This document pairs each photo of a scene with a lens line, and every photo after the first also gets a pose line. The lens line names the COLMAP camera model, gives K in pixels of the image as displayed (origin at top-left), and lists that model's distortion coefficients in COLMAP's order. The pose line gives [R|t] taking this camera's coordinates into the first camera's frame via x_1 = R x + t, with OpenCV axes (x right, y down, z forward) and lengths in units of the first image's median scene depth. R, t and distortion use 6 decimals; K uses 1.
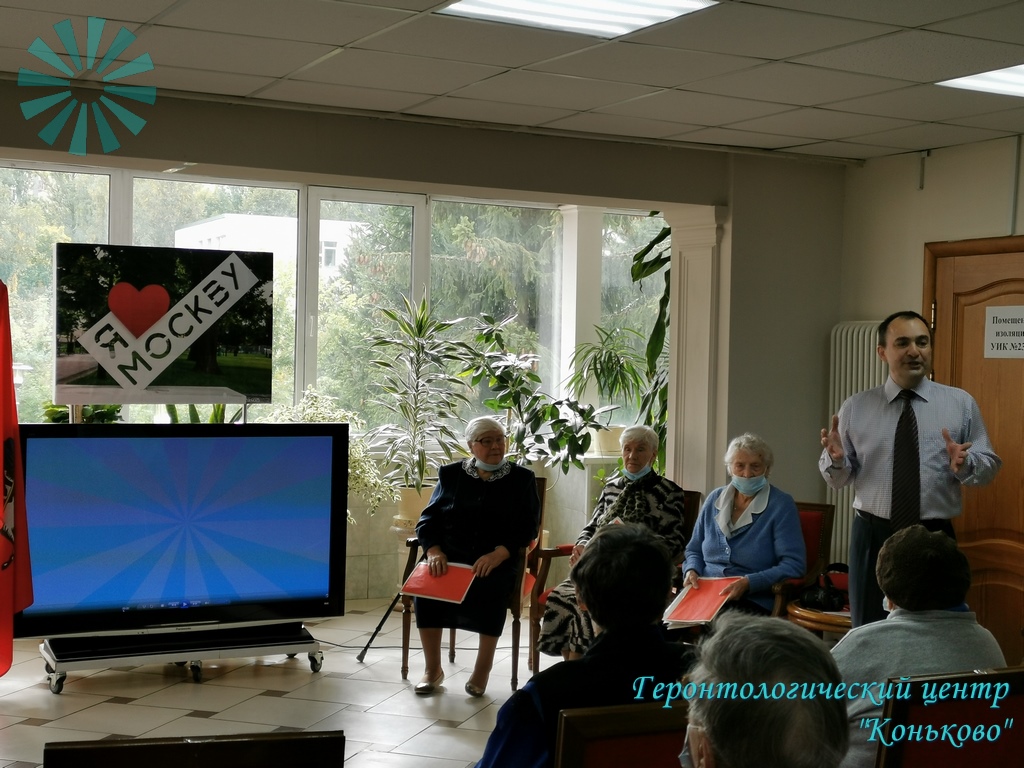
lens RADIAL K [[1497.0, 0, 514.0], [0, 1497.0, 381.9], [0, 0, 1]] dist [0.073546, 0.000000]
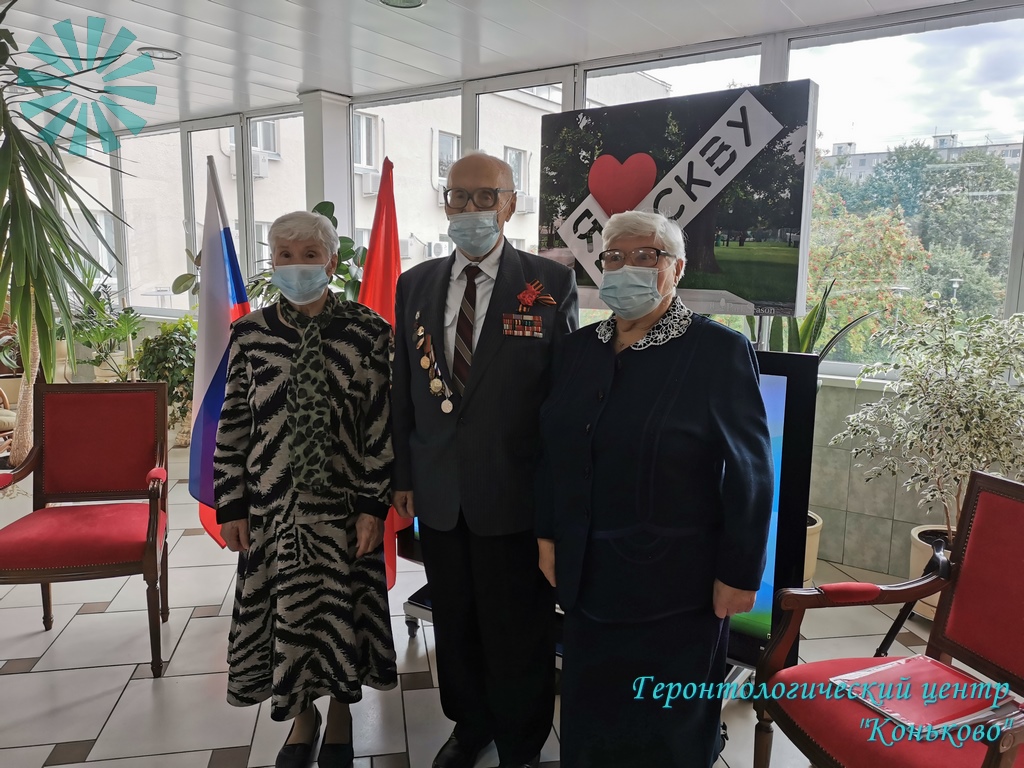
lens RADIAL K [[794.0, 0, 522.2], [0, 794.0, 389.1], [0, 0, 1]] dist [0.045024, -0.005186]
pose [[0.460536, 0.118447, -0.879703, 0.103294], [-0.023038, 0.992318, 0.121550, 0.006185], [0.887342, -0.035712, 0.459727, 0.760733]]
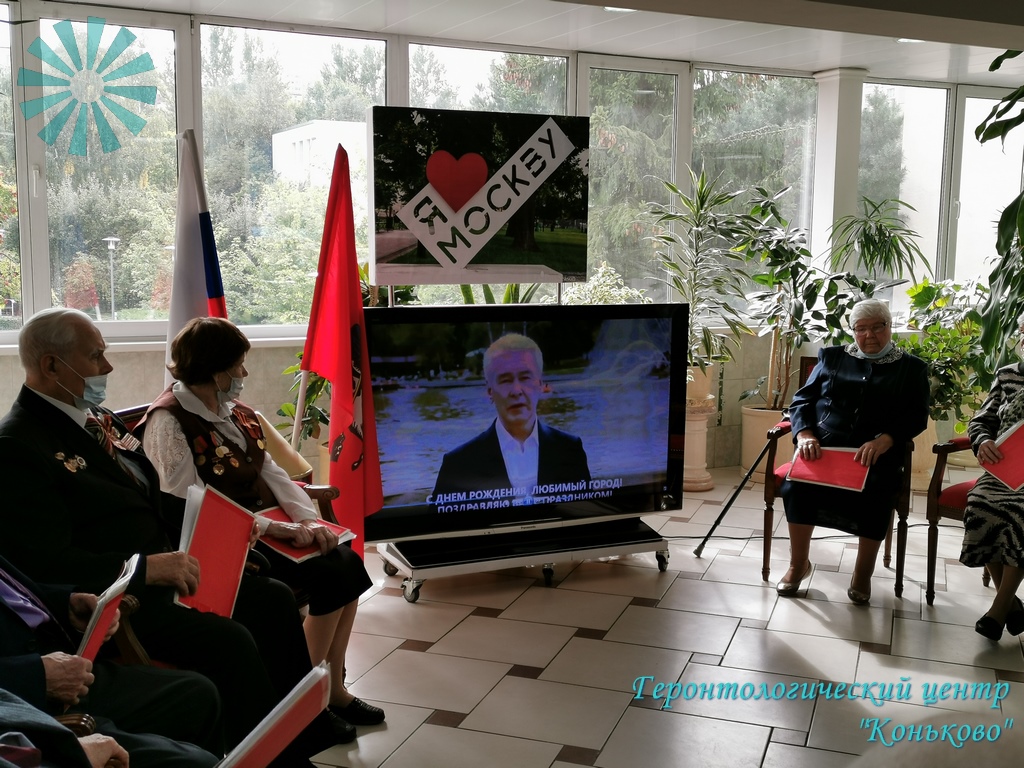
lens RADIAL K [[1200.7, 0, 520.1], [0, 1200.7, 391.1], [0, 0, 1]] dist [0.057290, 0.000000]
pose [[0.999703, -0.005414, -0.023748, -0.194210], [0.008014, 0.993811, 0.110793, -0.001506], [0.023001, -0.110950, 0.993560, 0.256776]]
